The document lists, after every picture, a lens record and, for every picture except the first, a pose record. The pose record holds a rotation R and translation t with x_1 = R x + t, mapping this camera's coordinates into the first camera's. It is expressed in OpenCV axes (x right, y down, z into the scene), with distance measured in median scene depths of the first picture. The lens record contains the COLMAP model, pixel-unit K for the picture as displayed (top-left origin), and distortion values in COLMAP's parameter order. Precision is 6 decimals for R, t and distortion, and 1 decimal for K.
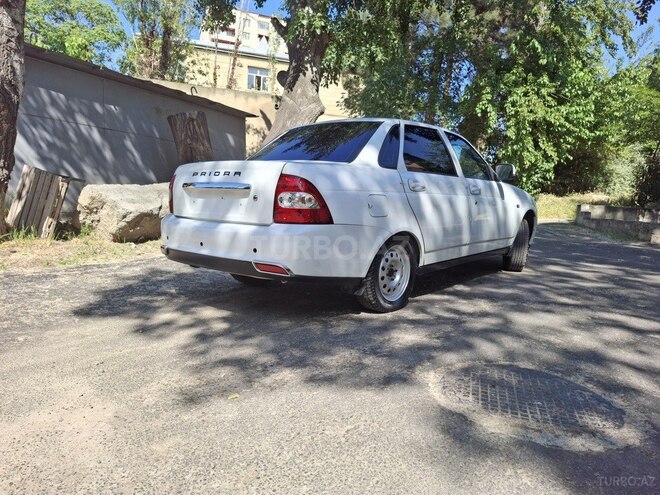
lens RADIAL K [[443.2, 0, 333.0], [0, 443.2, 236.0], [0, 0, 1]] dist [0.045172, -0.037769]
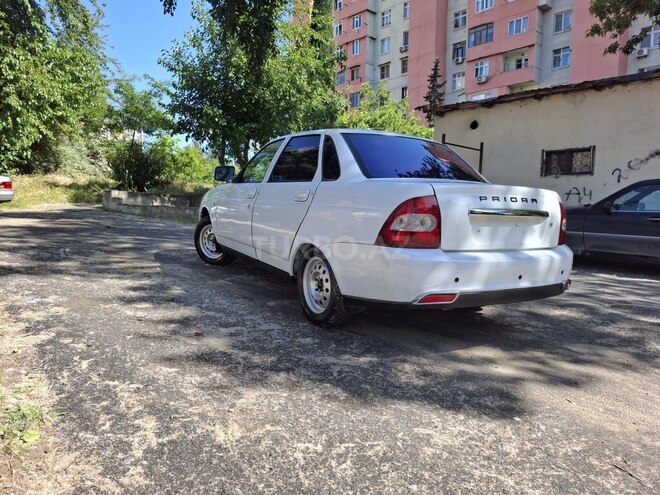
lens RADIAL K [[443.2, 0, 333.0], [0, 443.2, 236.0], [0, 0, 1]] dist [0.045172, -0.037769]
pose [[0.334282, -0.104364, 0.936677, -0.200103], [0.055270, 0.994310, 0.091060, -0.026866], [-0.940851, 0.021331, 0.338148, 0.164397]]
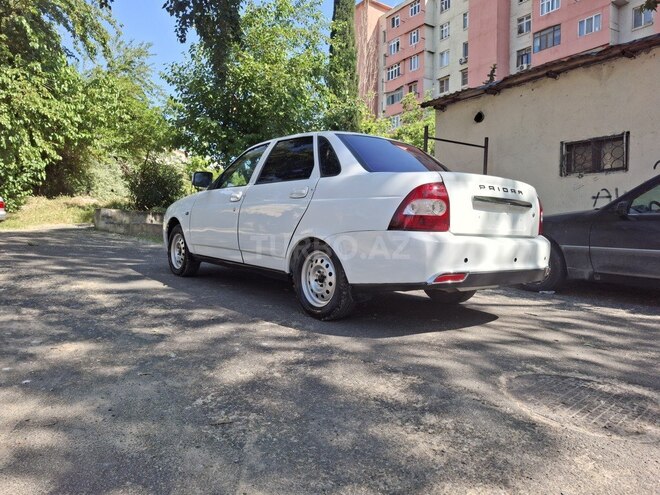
lens RADIAL K [[460.2, 0, 322.3], [0, 460.2, 235.0], [0, 0, 1]] dist [0.003484, 0.000634]
pose [[0.480442, -0.056961, 0.875175, -0.070285], [0.067840, 0.997312, 0.027668, -0.005847], [-0.874399, 0.046079, 0.483015, 0.090970]]
